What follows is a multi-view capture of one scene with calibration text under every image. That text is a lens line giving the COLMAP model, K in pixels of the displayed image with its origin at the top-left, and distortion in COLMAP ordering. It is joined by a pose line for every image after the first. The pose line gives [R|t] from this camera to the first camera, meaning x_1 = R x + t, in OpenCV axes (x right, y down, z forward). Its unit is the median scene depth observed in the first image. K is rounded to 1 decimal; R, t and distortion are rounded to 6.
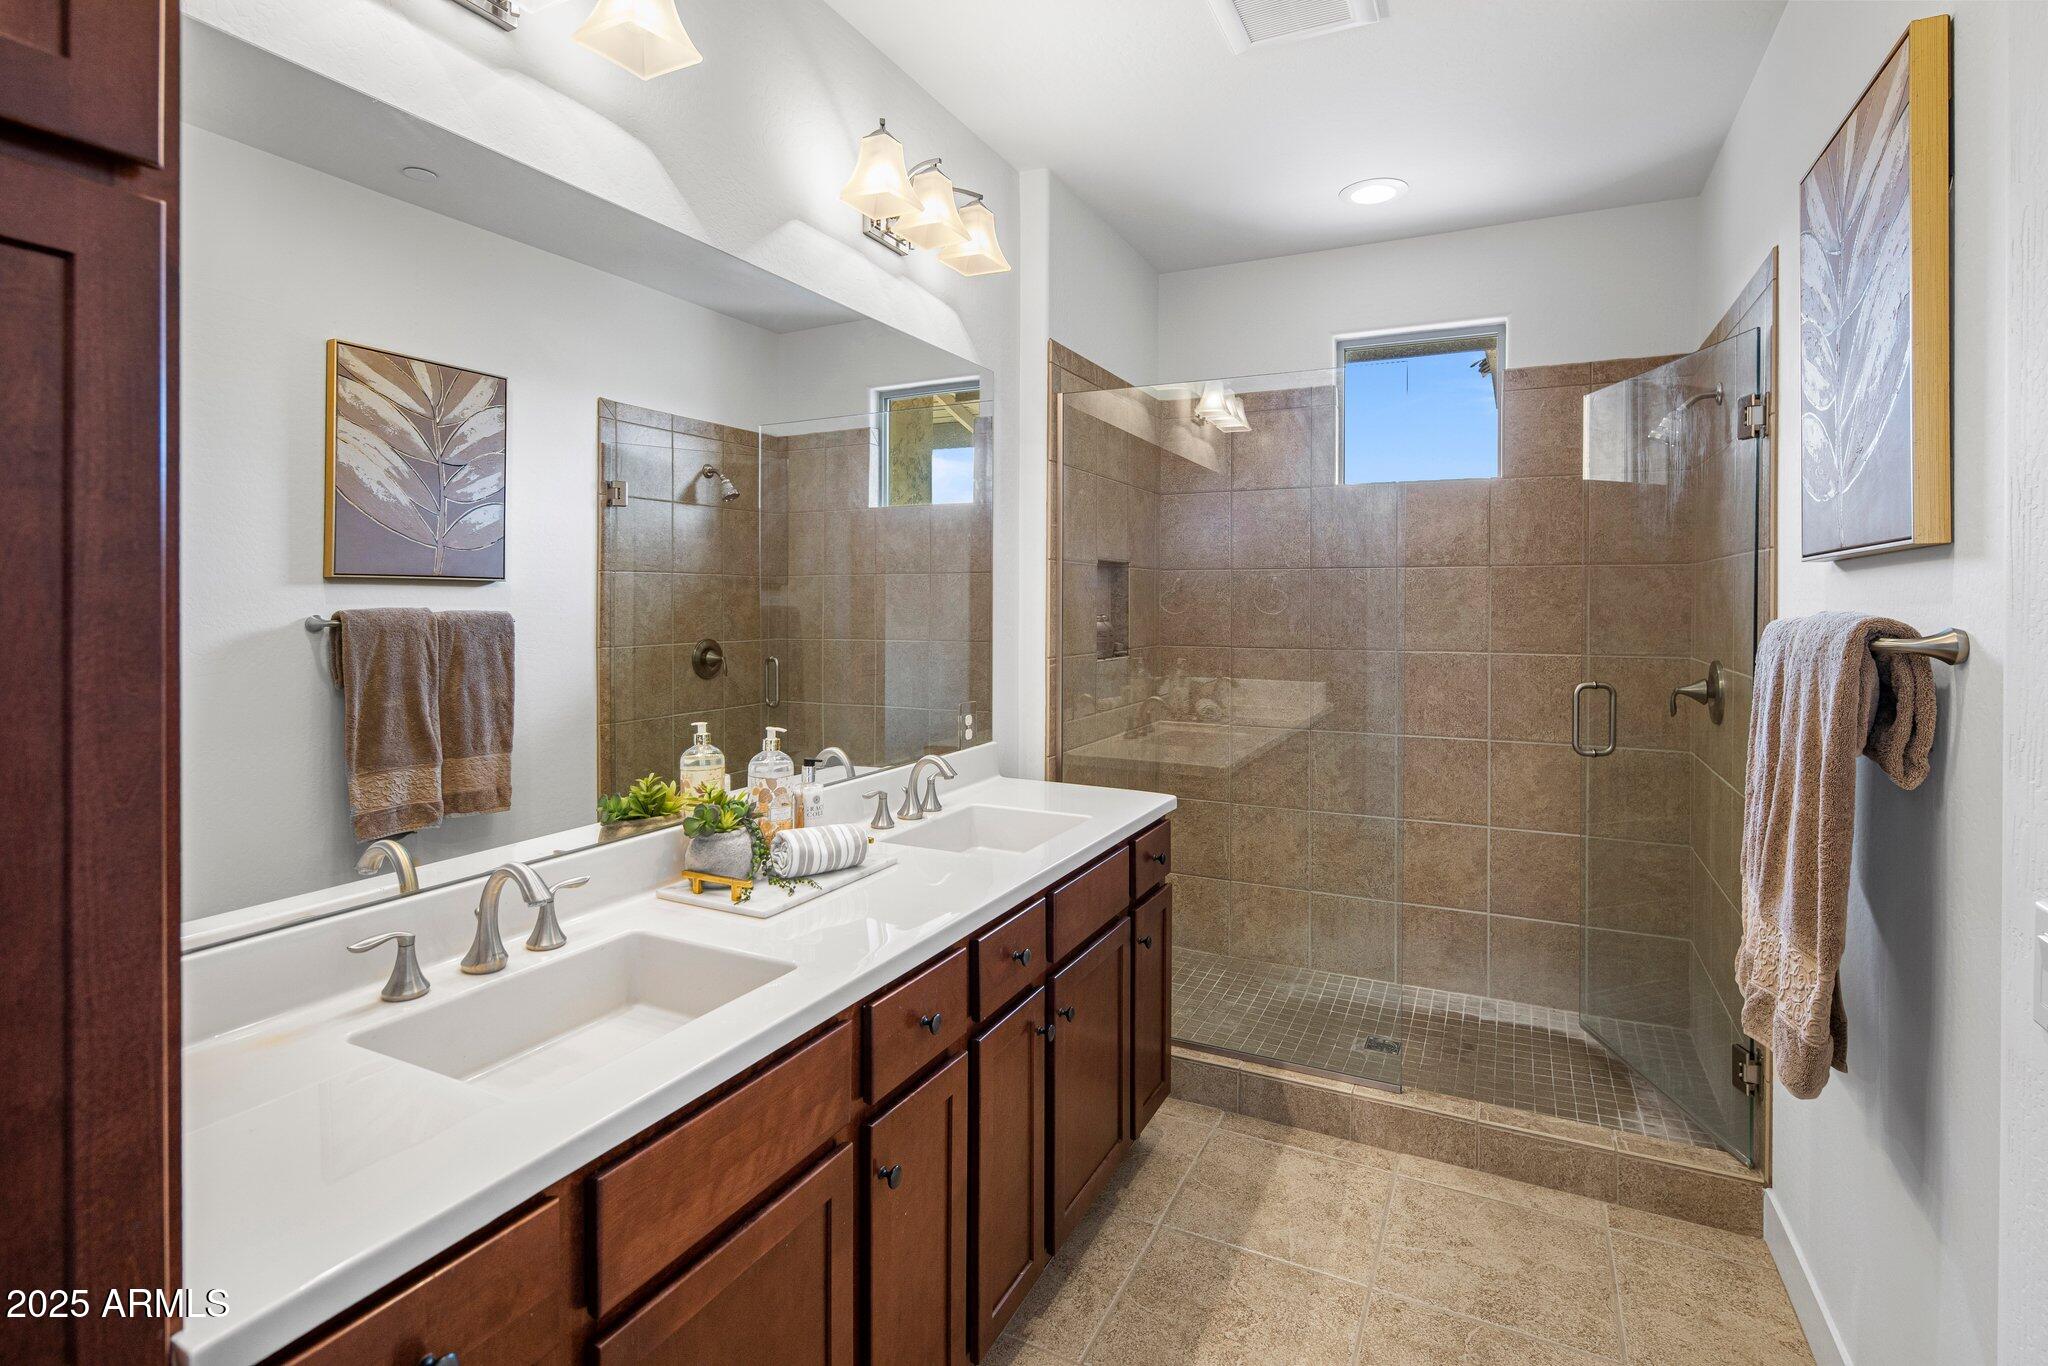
lens RADIAL K [[981.4, 0, 1025.2], [0, 981.4, 616.5], [0, 0, 1]] dist [0.000780, -0.000217]
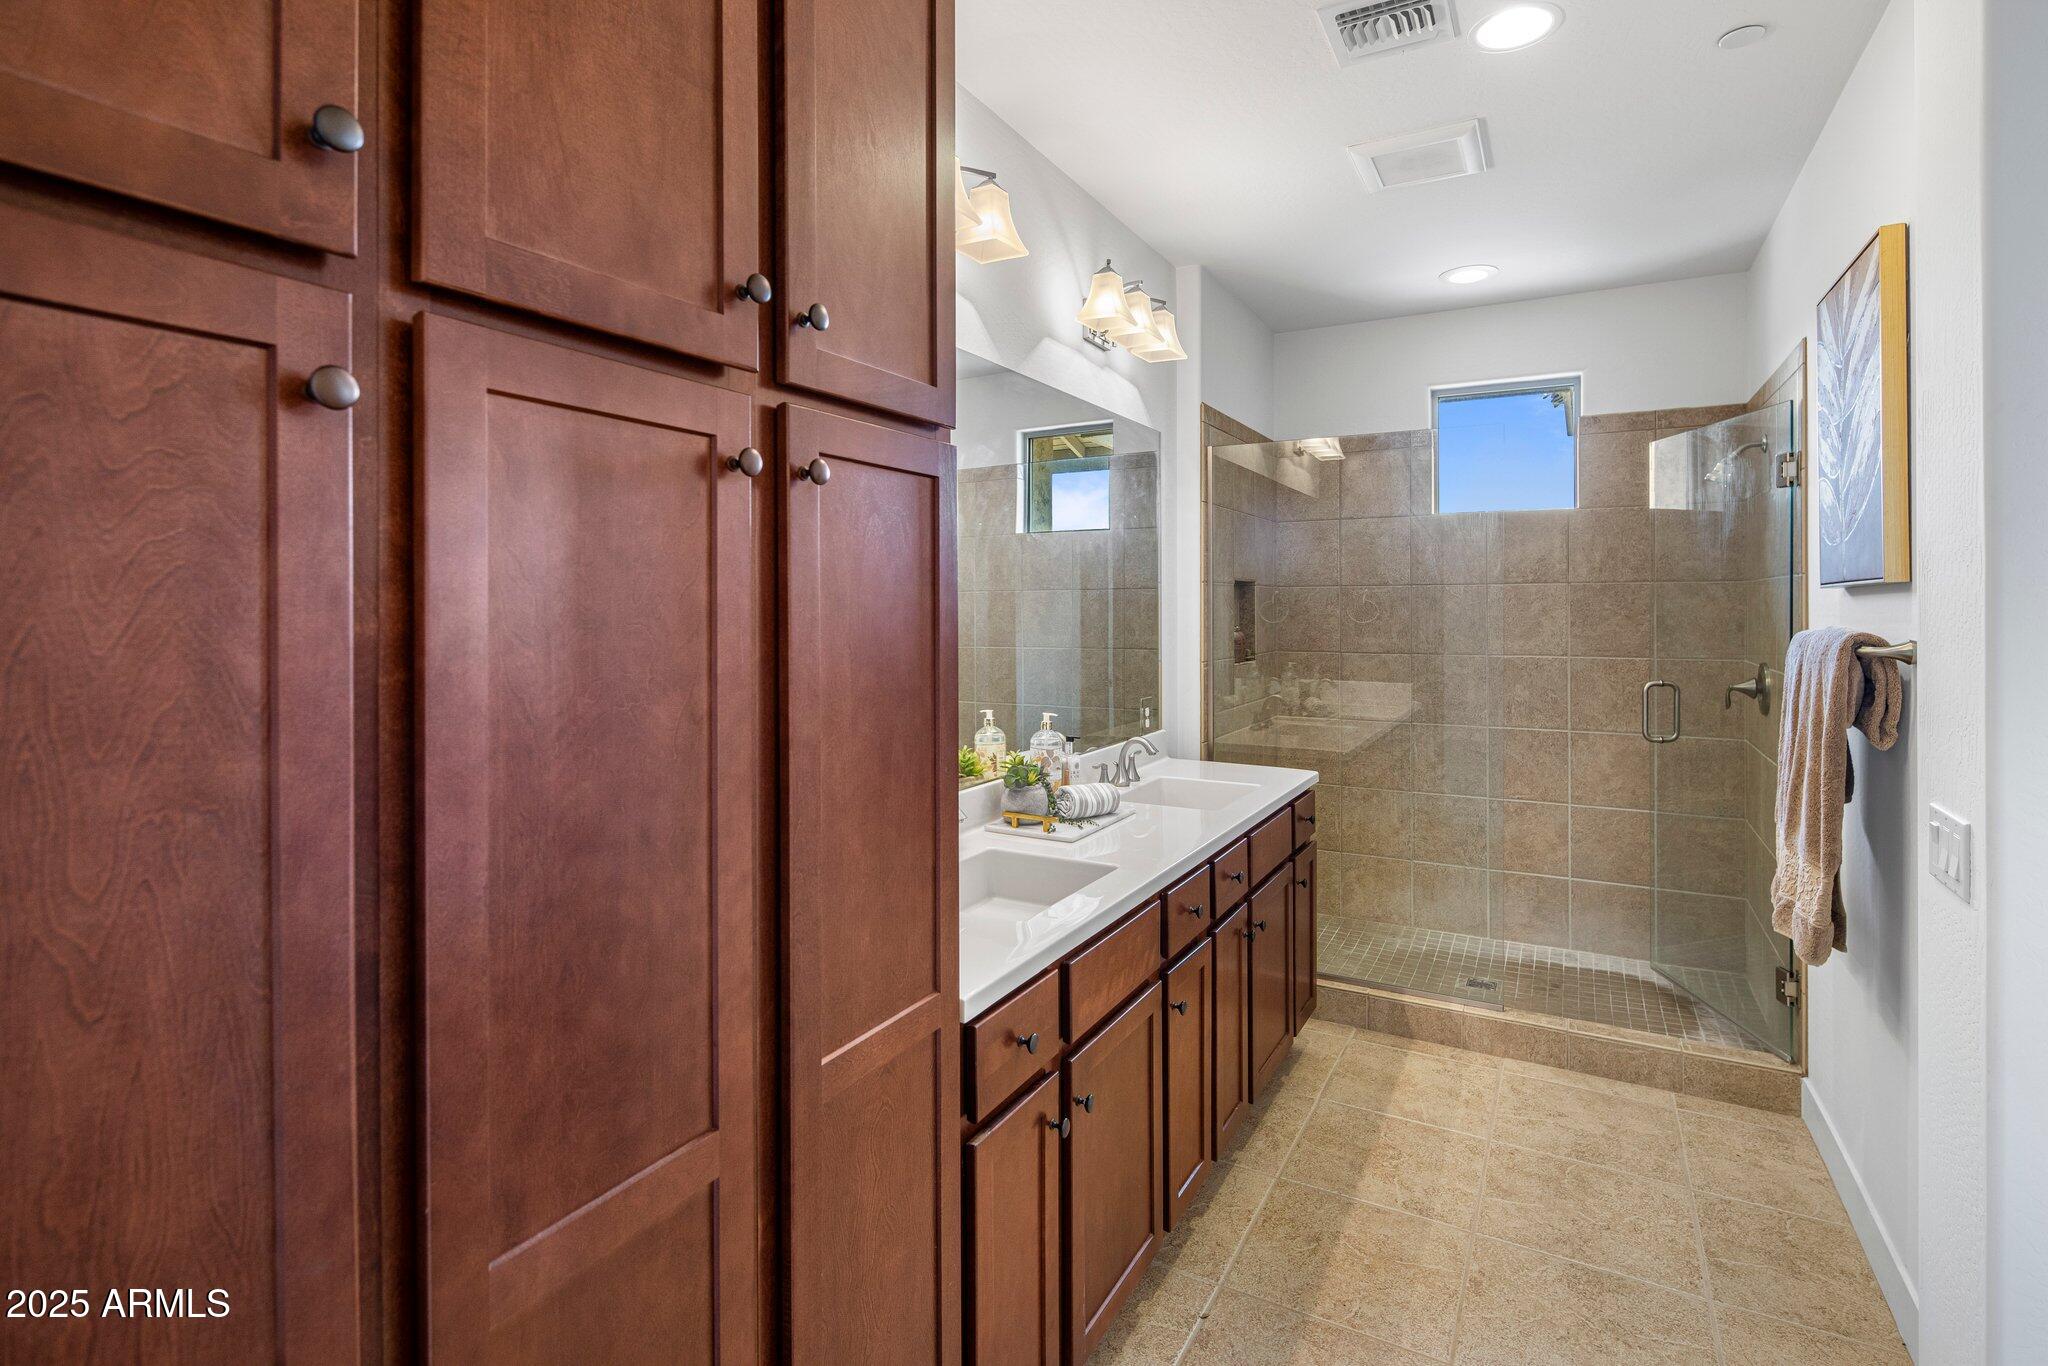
lens RADIAL K [[981.4, 0, 1025.2], [0, 981.4, 616.5], [0, 0, 1]] dist [0.000780, -0.000217]
pose [[0.998806, -0.005290, -0.048558, -0.164328], [0.005062, 0.999976, -0.004813, -0.012028], [0.048582, 0.004562, 0.998809, -0.282659]]
